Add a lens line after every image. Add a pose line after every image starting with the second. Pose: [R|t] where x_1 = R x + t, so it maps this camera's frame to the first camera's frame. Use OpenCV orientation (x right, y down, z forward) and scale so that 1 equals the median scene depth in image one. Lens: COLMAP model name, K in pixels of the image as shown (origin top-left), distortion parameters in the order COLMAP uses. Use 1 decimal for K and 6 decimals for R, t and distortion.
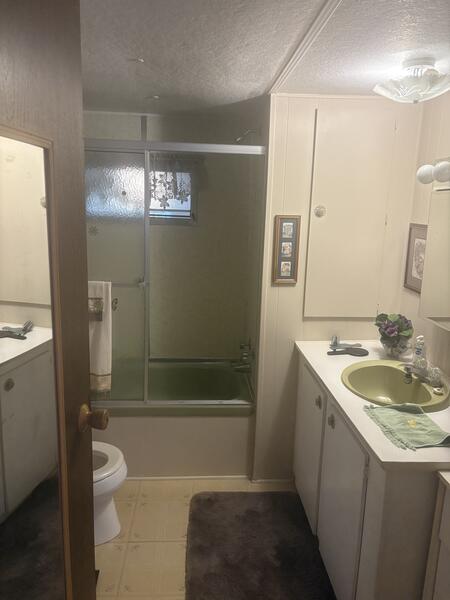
lens RADIAL K [[450.3, 0, 224.9], [0, 450.3, 299.2], [0, 0, 1]] dist [0.039799, -0.024702]
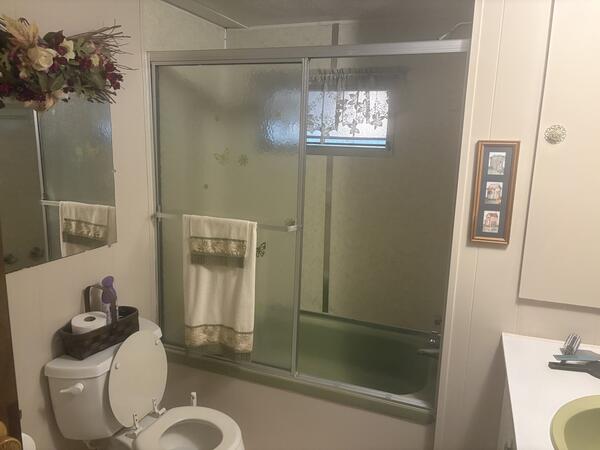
lens RADIAL K [[450.3, 0, 300.5], [0, 450.3, 225.5], [0, 0, 1]] dist [0.039799, -0.024702]
pose [[0.904834, 0.076880, -0.418765, 0.159743], [-0.085711, 0.996317, -0.002286, -0.036193], [0.417047, 0.037961, 0.908092, 0.276835]]
